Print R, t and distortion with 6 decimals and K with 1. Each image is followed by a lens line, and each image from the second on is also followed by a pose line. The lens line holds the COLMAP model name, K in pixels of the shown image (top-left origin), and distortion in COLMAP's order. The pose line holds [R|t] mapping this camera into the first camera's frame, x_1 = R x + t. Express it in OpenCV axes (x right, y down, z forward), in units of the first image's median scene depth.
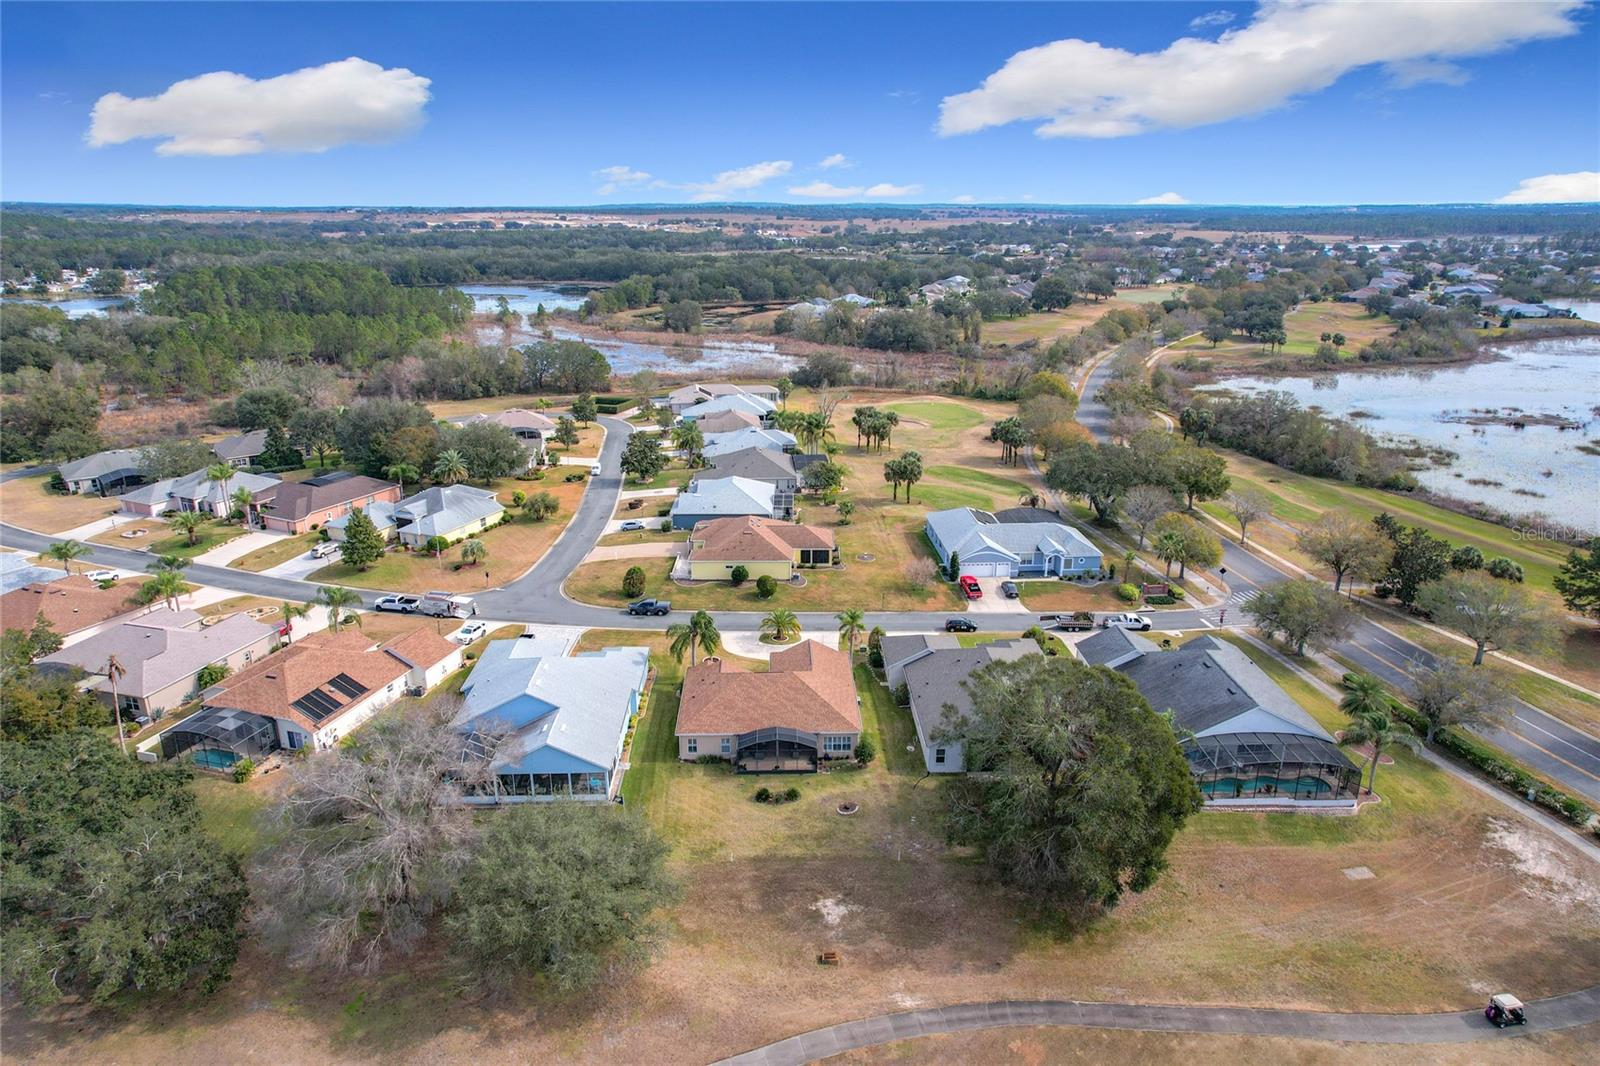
lens RADIAL K [[1067.6, 0, 800.0], [0, 1067.6, 533.0], [0, 0, 1]] dist [0.012168, 0.001116]
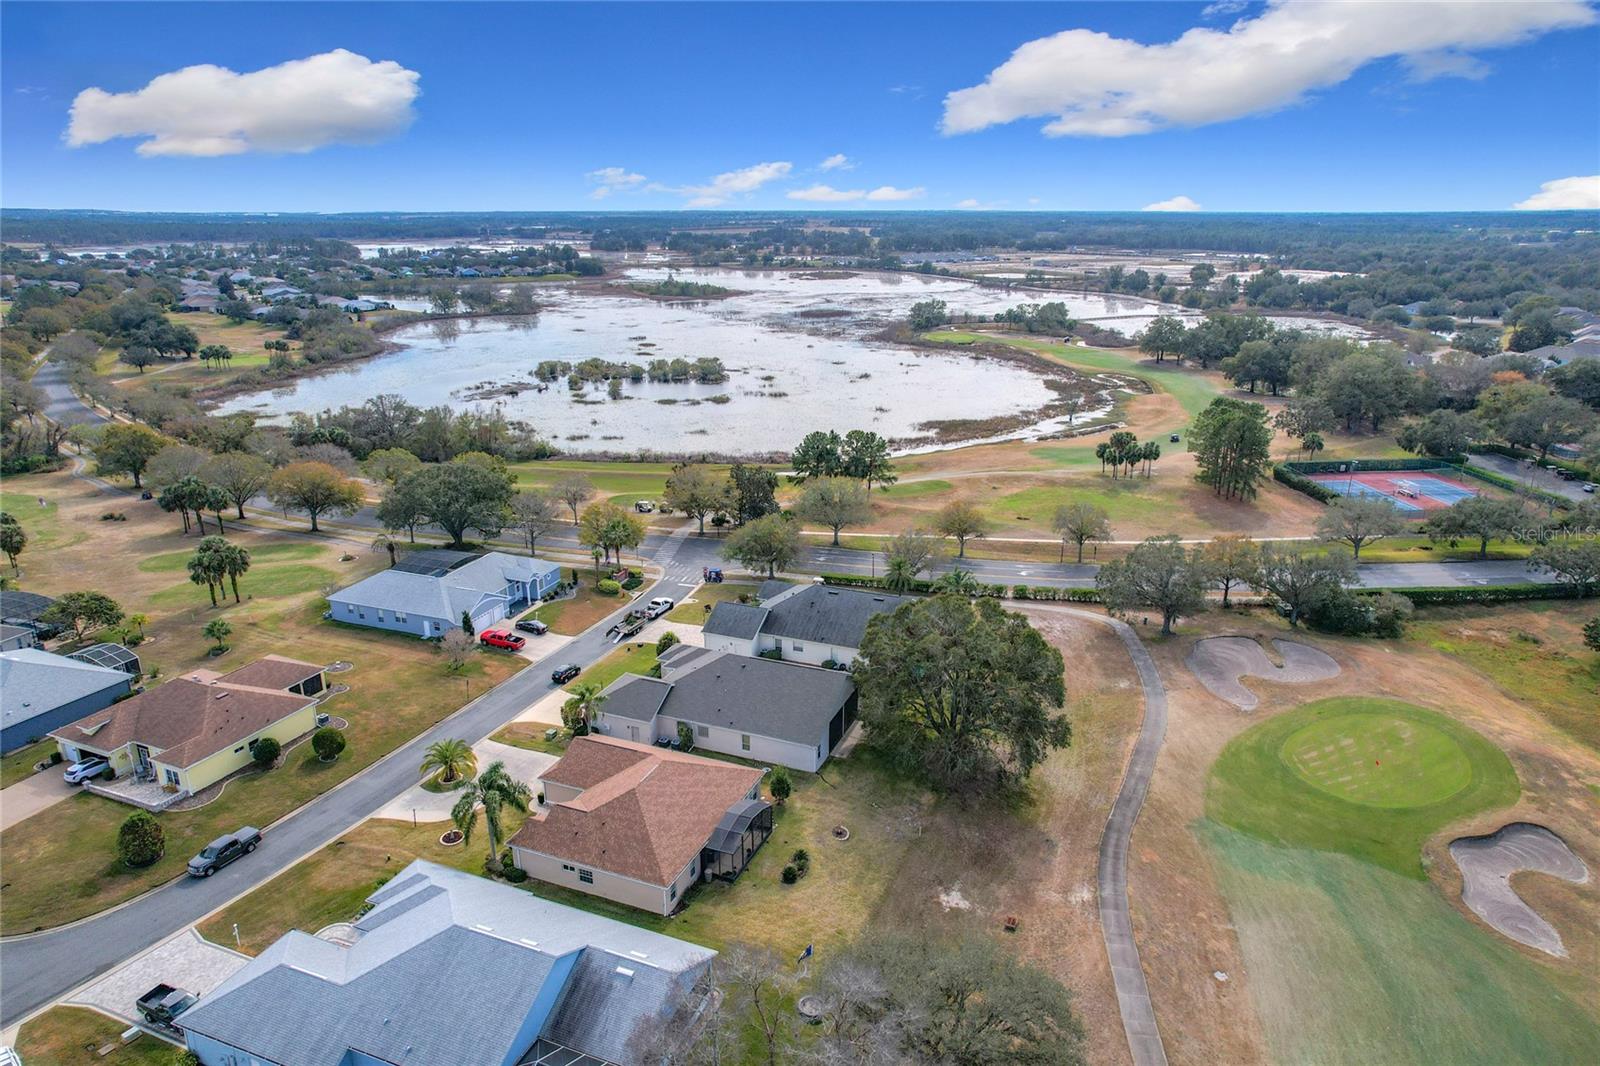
lens RADIAL K [[1067.6, 0, 800.0], [0, 1067.6, 533.0], [0, 0, 1]] dist [0.012168, 0.001116]
pose [[0.357658, -0.265529, 0.895307, -0.836556], [0.269734, 0.947235, 0.173176, -0.194824], [-0.894049, 0.179557, 0.410408, 0.641379]]
